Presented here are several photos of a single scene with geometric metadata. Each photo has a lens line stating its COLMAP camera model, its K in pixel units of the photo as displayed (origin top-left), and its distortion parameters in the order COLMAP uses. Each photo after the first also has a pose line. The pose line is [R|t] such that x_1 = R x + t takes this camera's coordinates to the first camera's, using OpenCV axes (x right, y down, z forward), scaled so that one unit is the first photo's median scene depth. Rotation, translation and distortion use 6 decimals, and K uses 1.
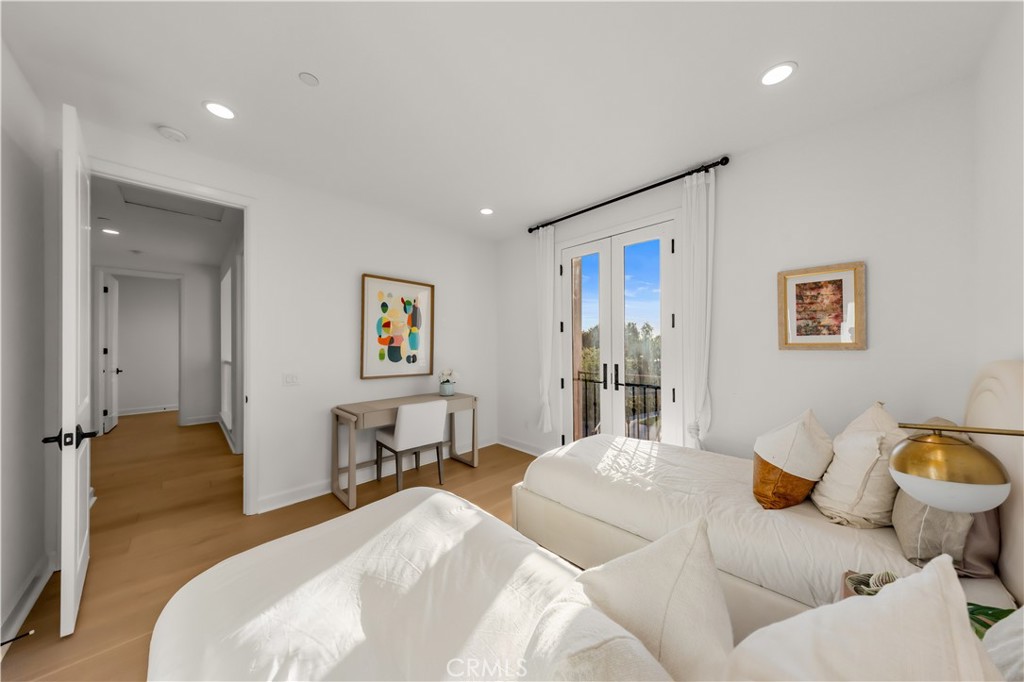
lens RADIAL K [[335.0, 0, 514.8], [0, 335.0, 344.1], [0, 0, 1]] dist [0.007315, -0.000041]
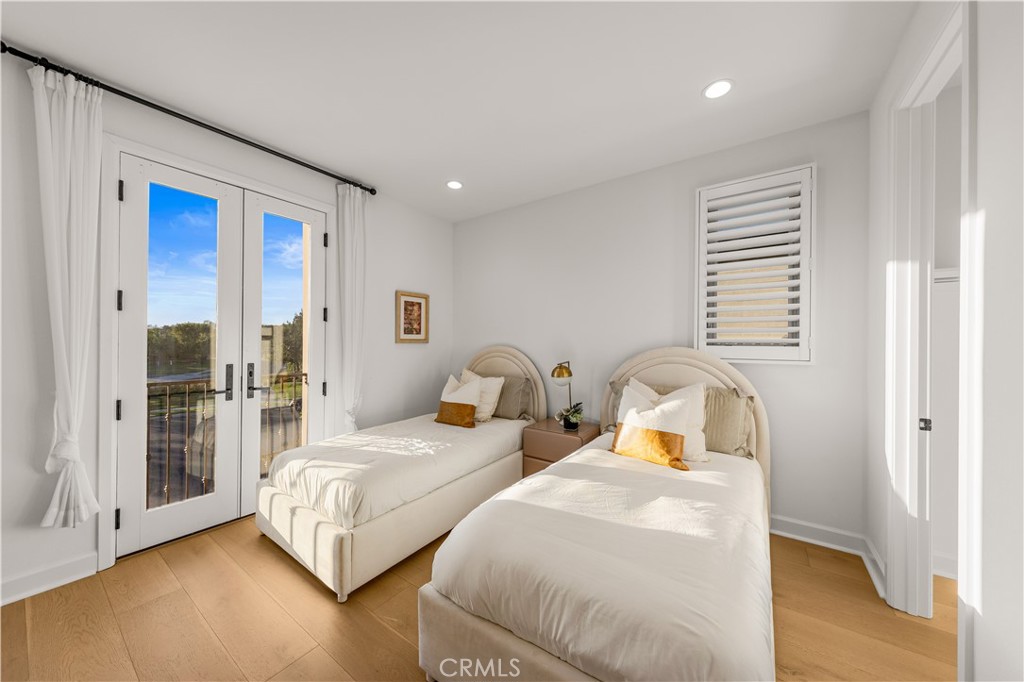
lens RADIAL K [[339.0, 0, 517.2], [0, 339.0, 343.0], [0, 0, 1]] dist [0.002353, -0.000056]
pose [[-0.191835, 0.007649, 0.981397, -0.802252], [-0.003969, 0.999955, -0.008570, 0.027622], [-0.981419, -0.005539, -0.191796, 0.810618]]
